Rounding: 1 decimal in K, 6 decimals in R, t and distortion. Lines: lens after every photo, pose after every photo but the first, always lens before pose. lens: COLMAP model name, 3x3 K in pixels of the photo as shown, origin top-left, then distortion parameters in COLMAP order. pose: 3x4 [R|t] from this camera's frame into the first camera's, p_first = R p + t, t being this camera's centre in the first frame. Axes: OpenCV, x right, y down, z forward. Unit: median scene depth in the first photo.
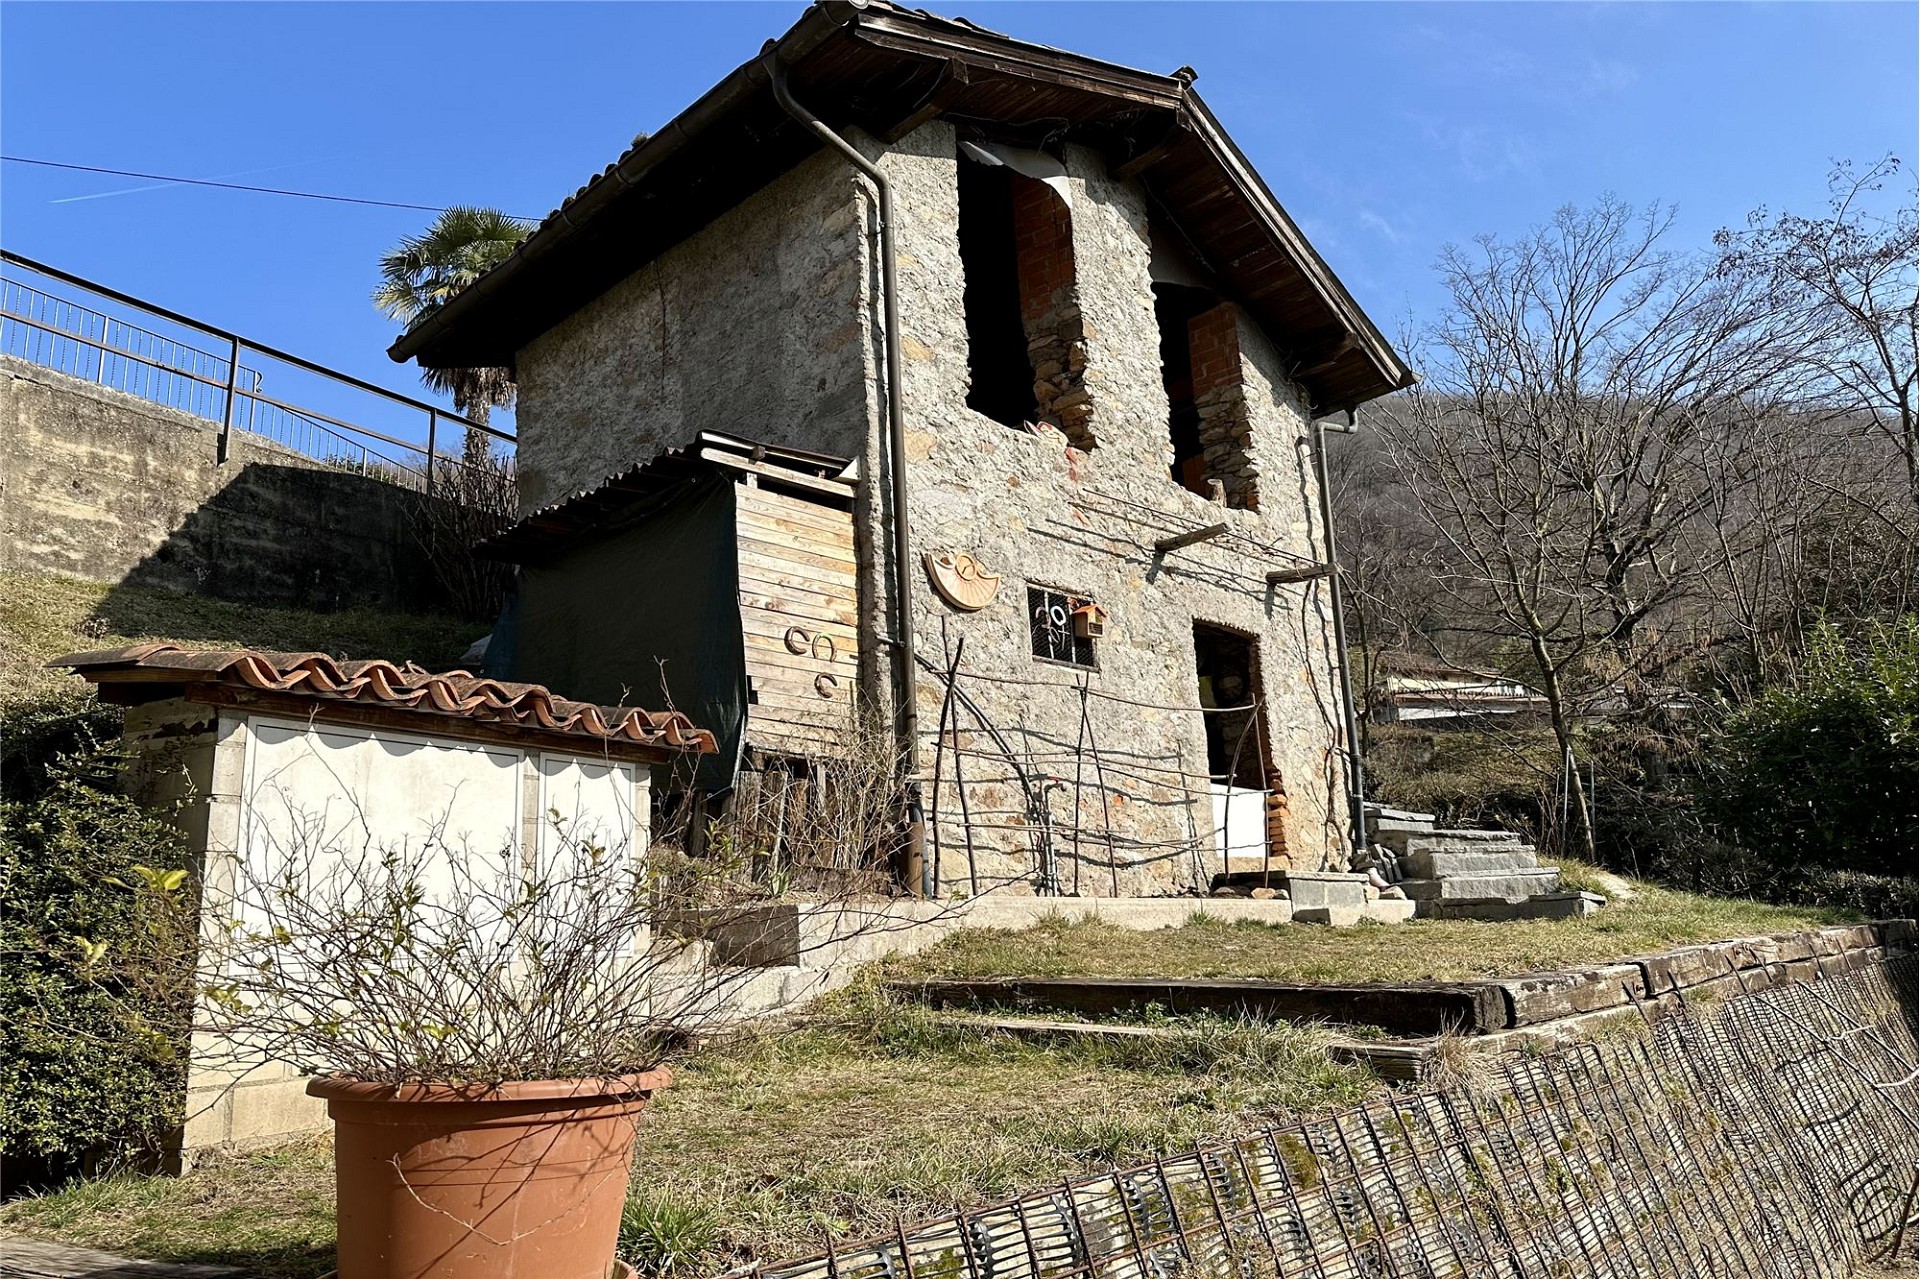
lens RADIAL K [[1306.1, 0, 968.5], [0, 1306.1, 628.6], [0, 0, 1]] dist [0.118095, -0.088832]
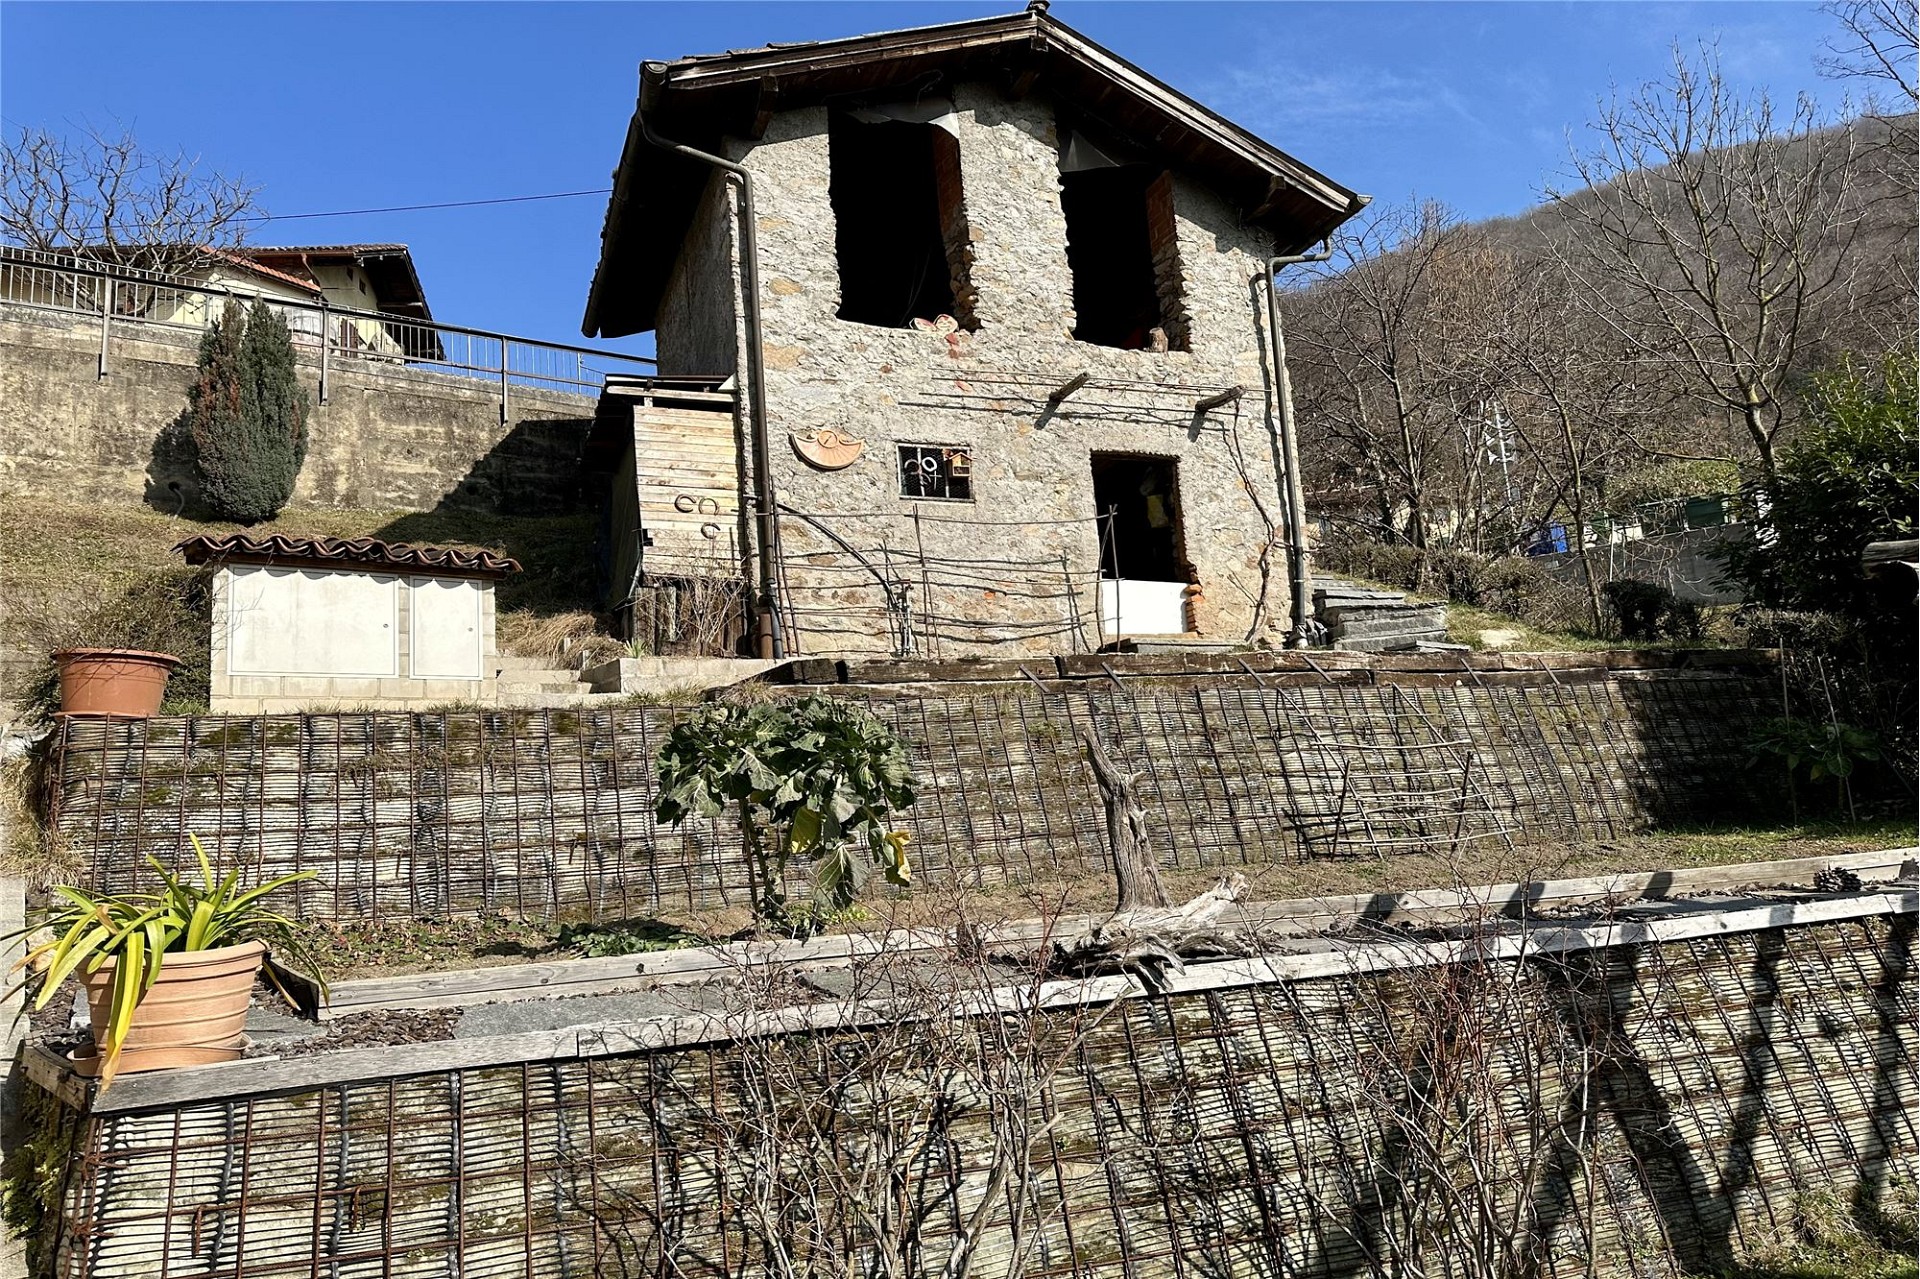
lens RADIAL K [[1306.1, 0, 968.5], [0, 1306.1, 628.6], [0, 0, 1]] dist [0.118095, -0.088832]
pose [[0.923782, -0.073694, -0.375761, 0.554758], [0.111197, 0.990647, 0.079084, 0.051818], [0.366418, -0.114840, 0.923336, -0.238268]]
